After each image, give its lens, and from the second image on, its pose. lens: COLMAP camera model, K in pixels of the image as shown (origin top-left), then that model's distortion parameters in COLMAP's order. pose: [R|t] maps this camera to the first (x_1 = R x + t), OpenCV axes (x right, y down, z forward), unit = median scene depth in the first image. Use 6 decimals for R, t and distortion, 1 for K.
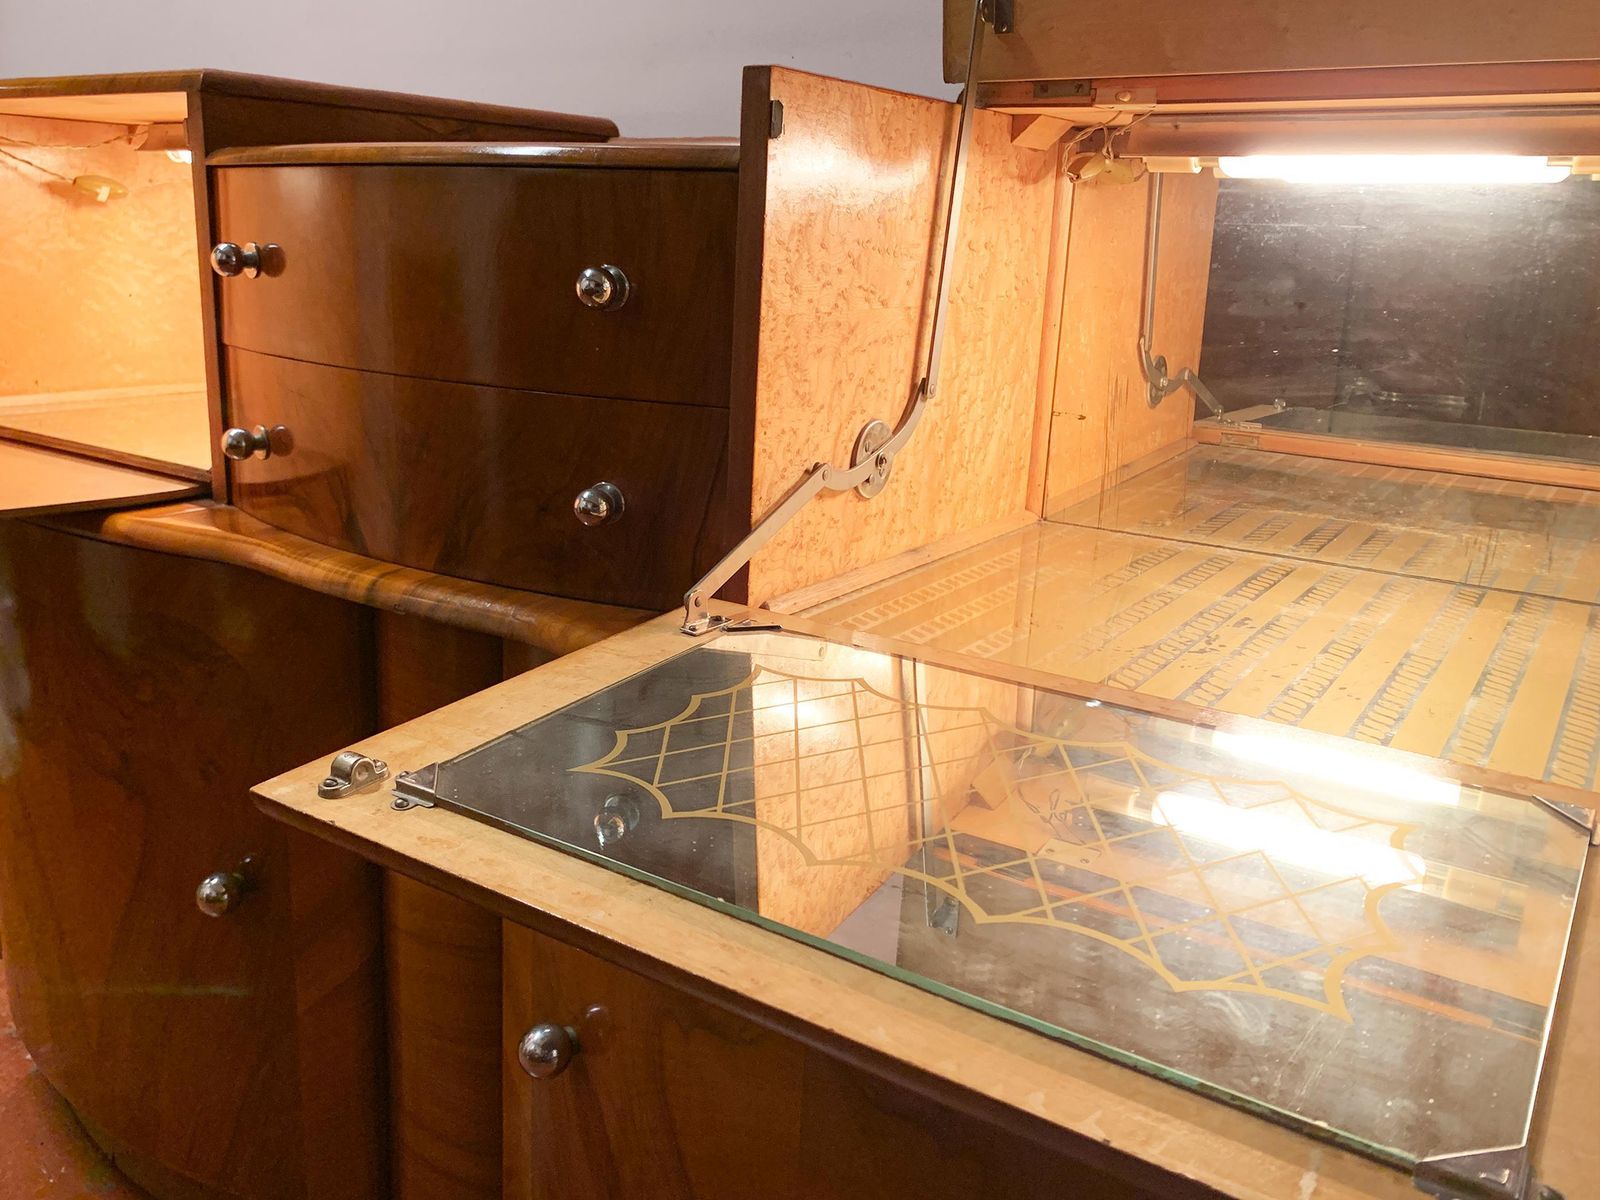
lens RADIAL K [[1365.1, 0, 708.1], [0, 1365.1, 574.2], [0, 0, 1]] dist [0.049558, -0.096294]
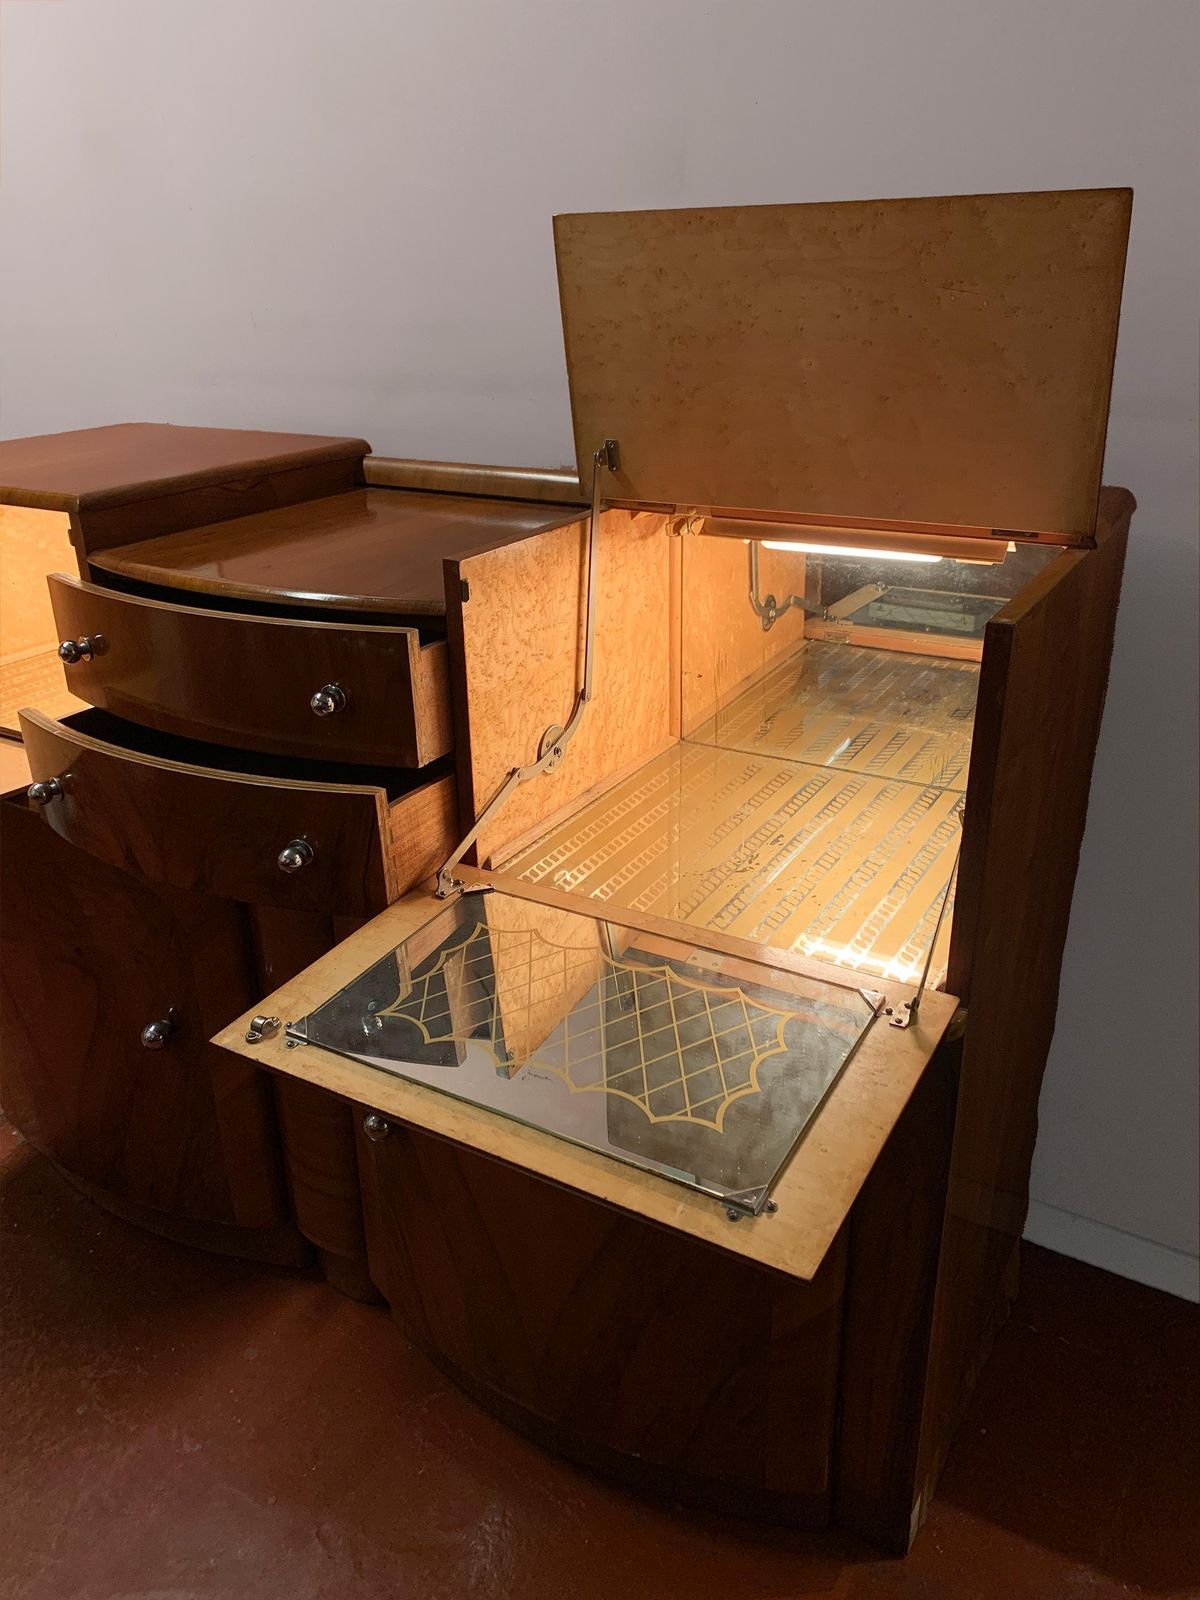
lens RADIAL K [[1219.0, 0, 591.0], [0, 1219.0, 796.3], [0, 0, 1]] dist [0.030785, -0.047512]
pose [[0.994520, -0.083728, 0.062604, 0.072927], [0.073089, 0.985003, 0.156290, -0.253057], [-0.074751, -0.150858, 0.985725, -0.415533]]
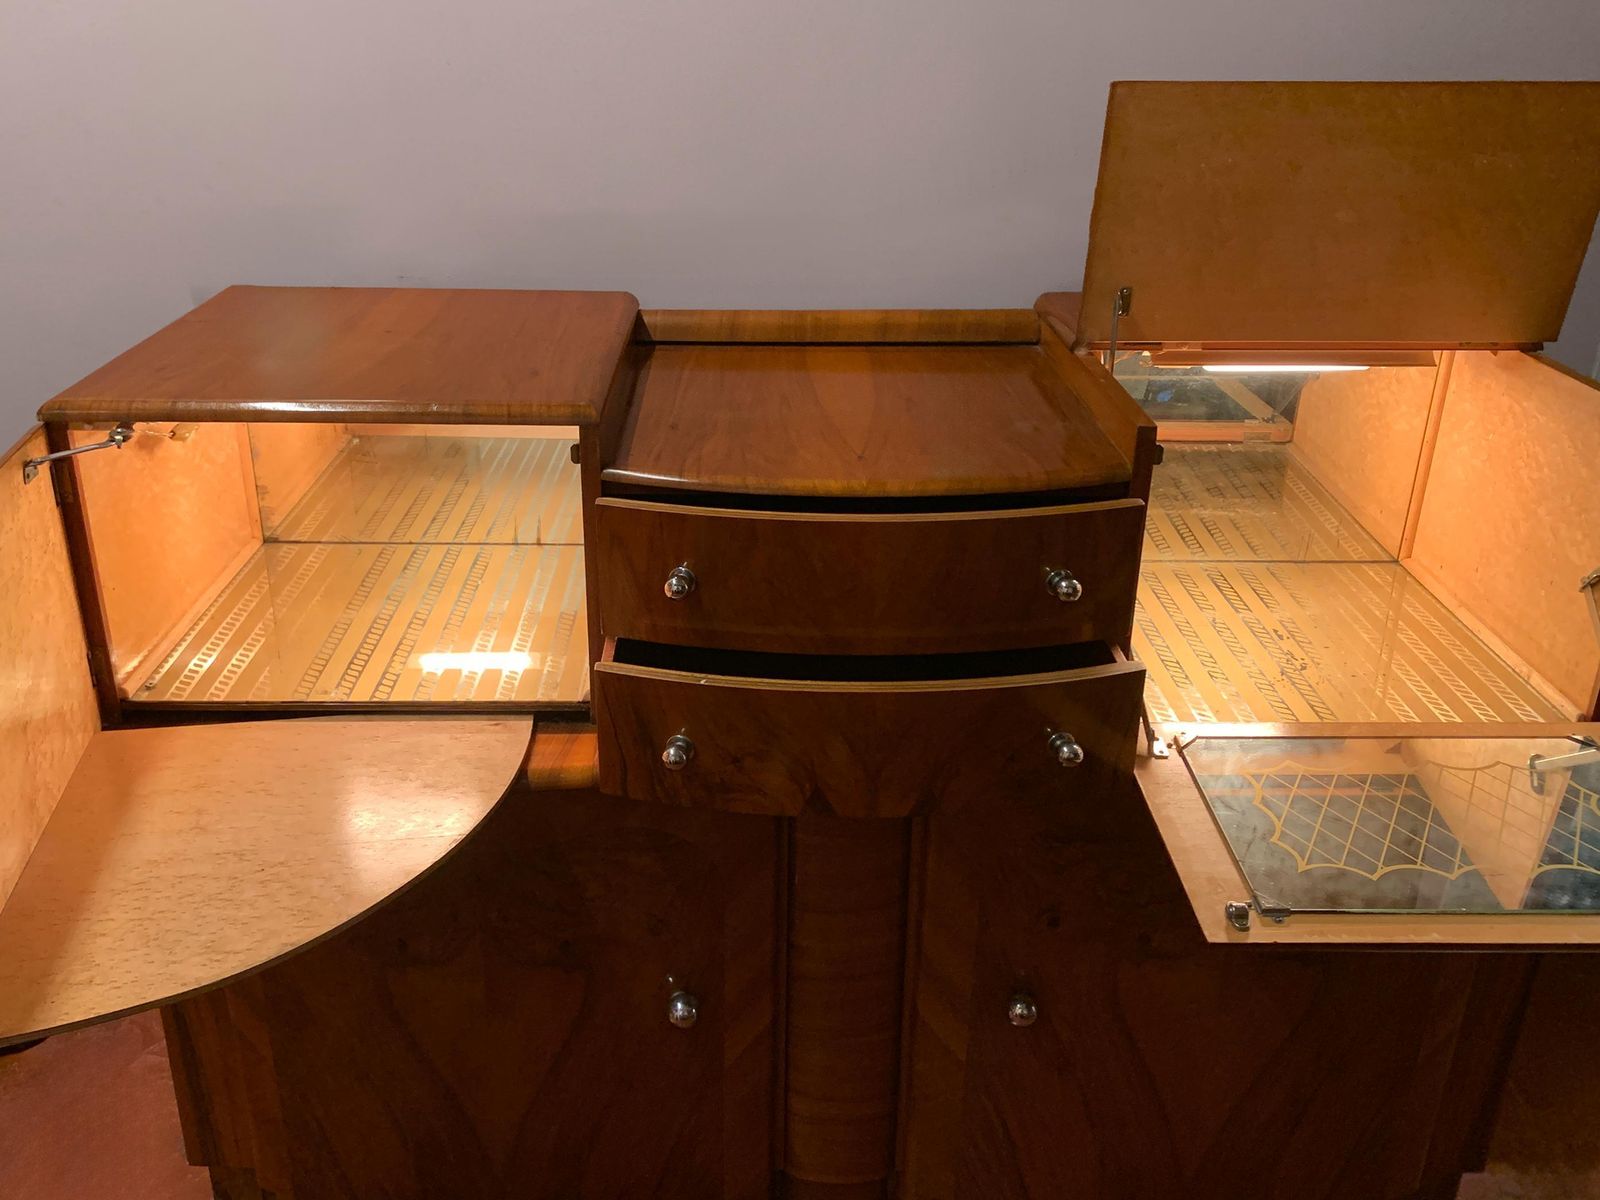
lens RADIAL K [[1365.1, 0, 757.5], [0, 1365.1, 574.1], [0, 0, 1]] dist [0.049558, -0.096294]
pose [[0.807835, -0.262314, 0.527820, -1.055542], [0.173949, 0.961725, 0.211723, -0.521747], [-0.563156, -0.079223, 0.822544, -0.103943]]
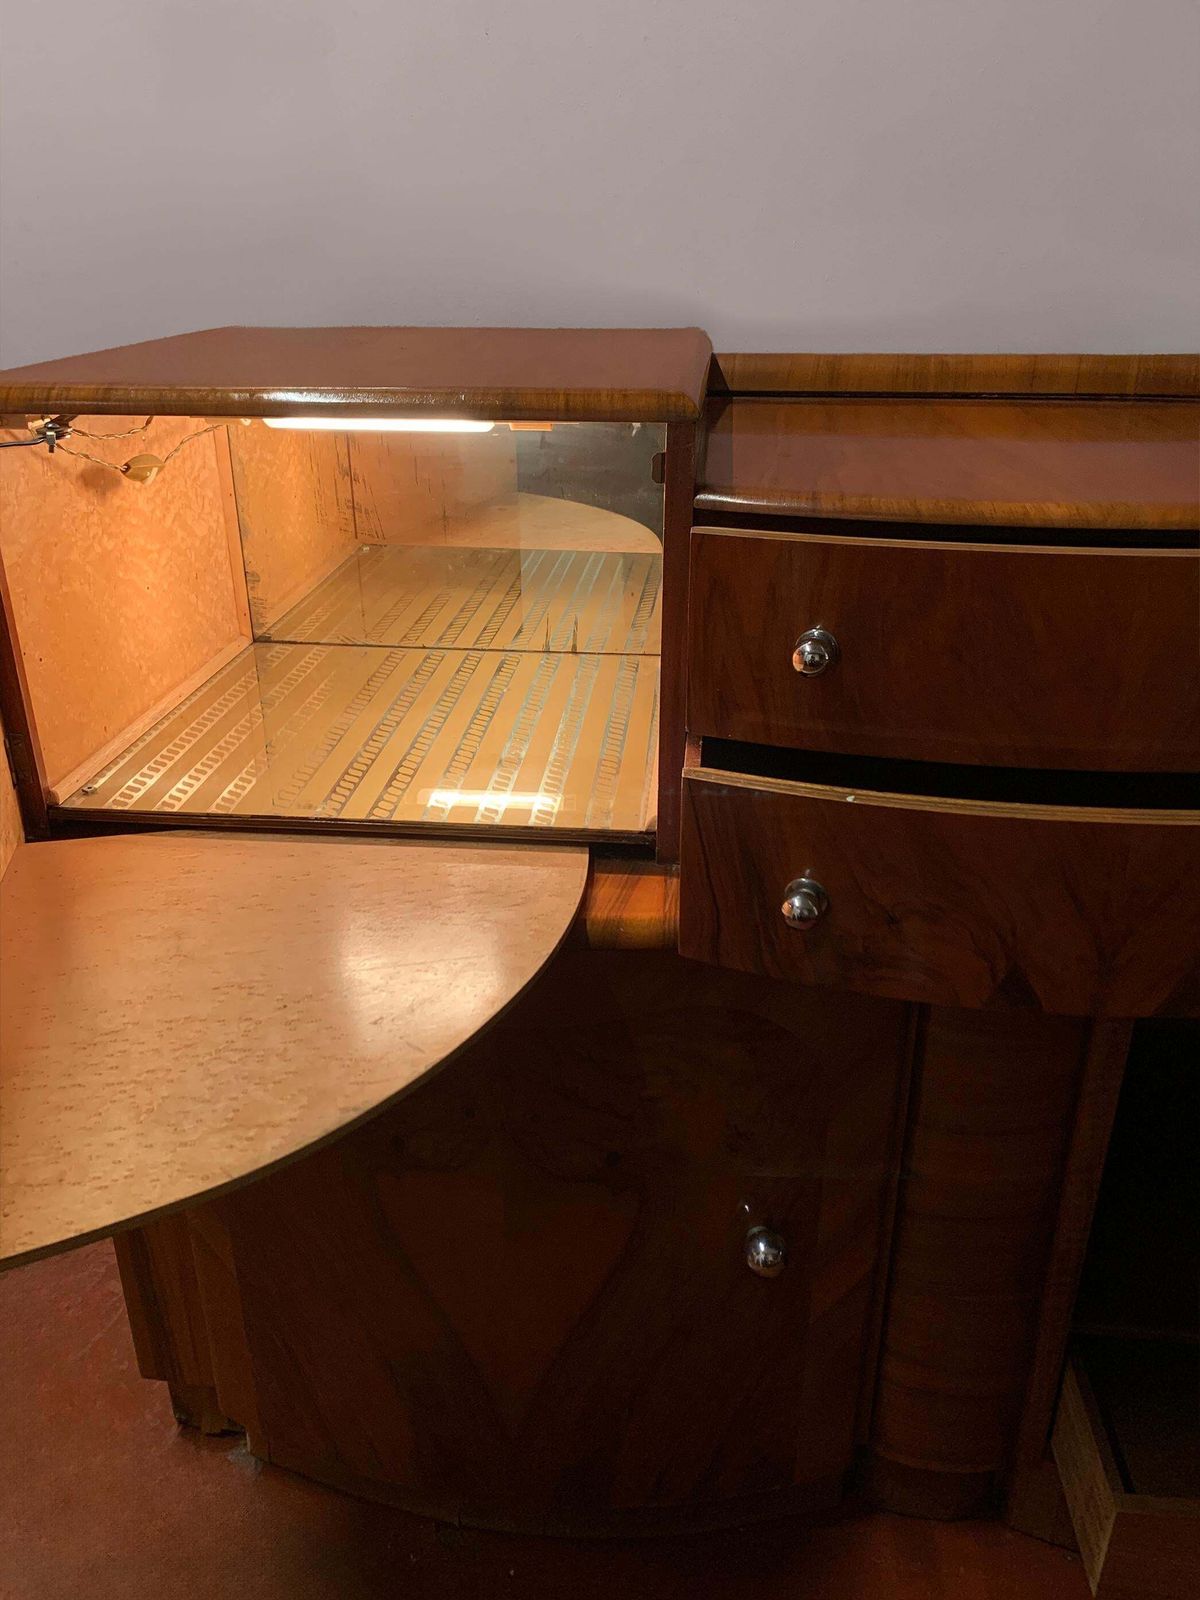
lens RADIAL K [[1219.0, 0, 595.4], [0, 1219.0, 805.8], [0, 0, 1]] dist [0.030785, -0.047512]
pose [[0.867280, -0.250848, 0.430002, -0.910400], [0.165223, 0.959848, 0.226700, -0.355356], [-0.469603, -0.125566, 0.873903, 0.384488]]
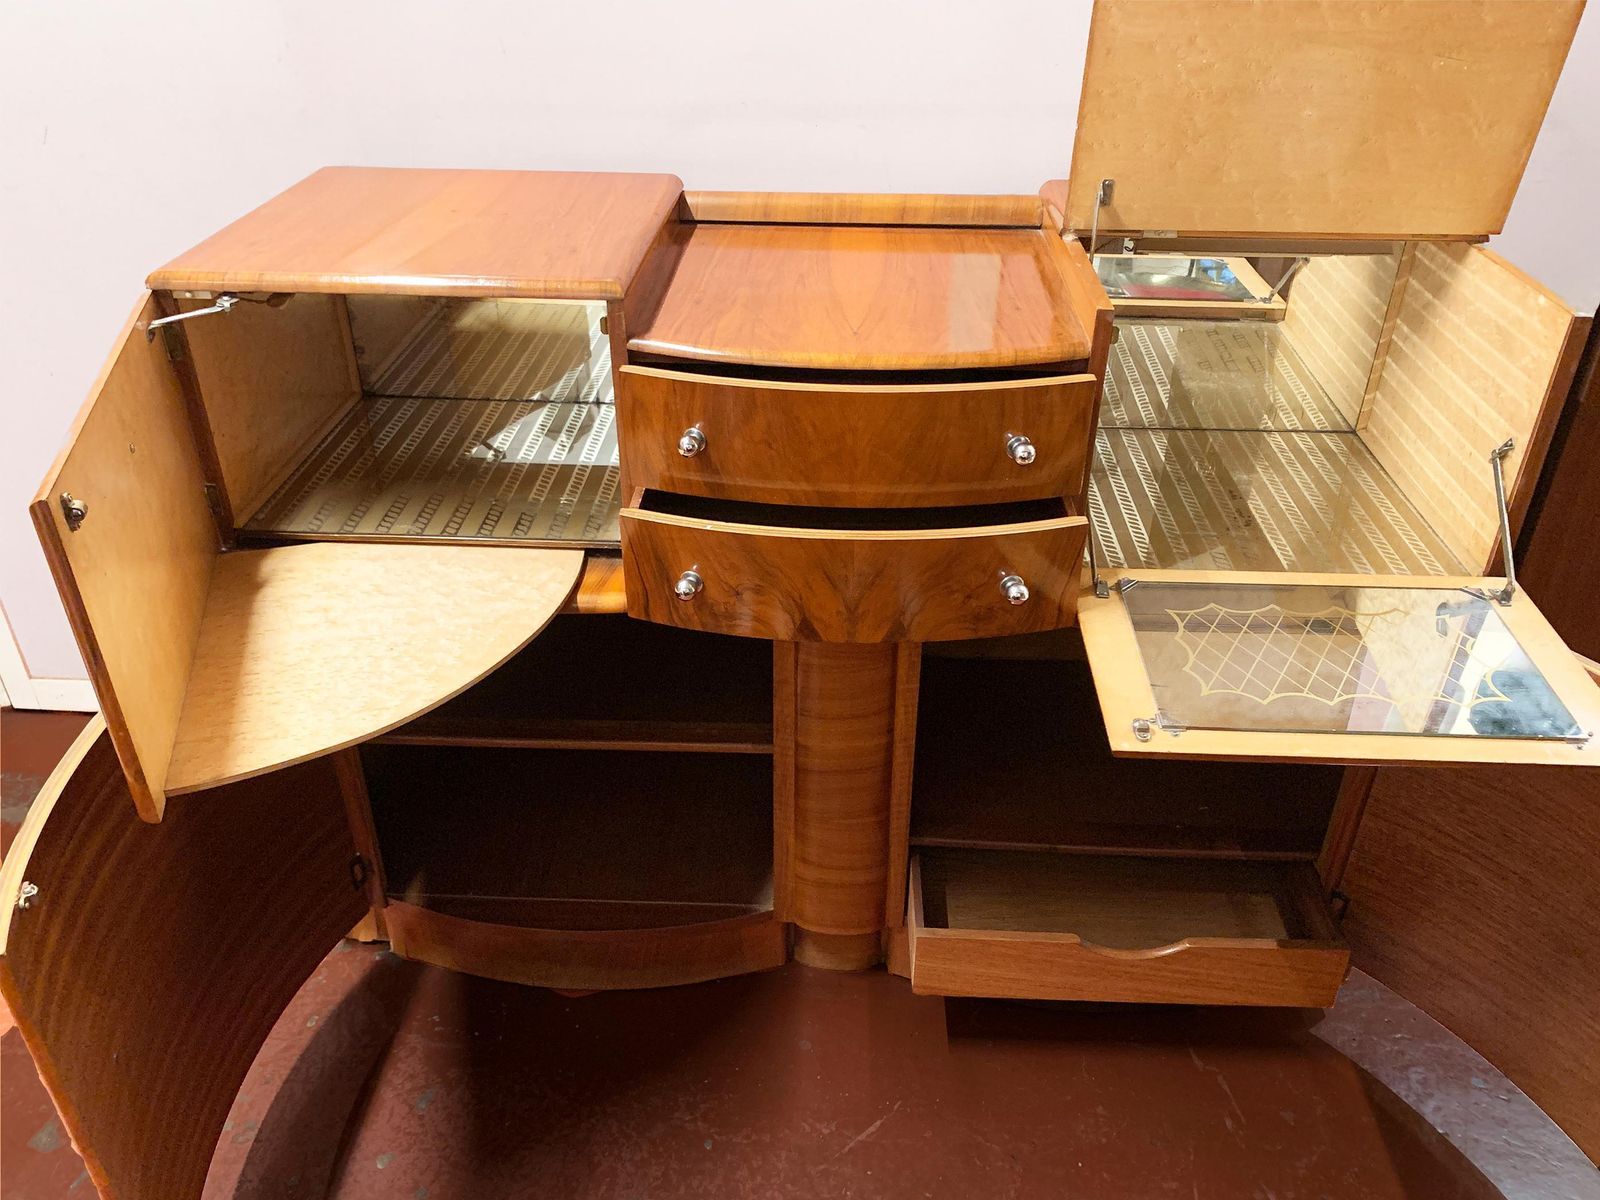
lens RADIAL K [[1219.0, 0, 813.2], [0, 1219.0, 616.3], [0, 0, 1]] dist [0.030785, -0.047512]
pose [[0.831538, -0.320060, 0.453989, -0.996675], [0.162748, 0.921824, 0.351787, -0.527385], [-0.531091, -0.218639, 0.818621, -0.220934]]
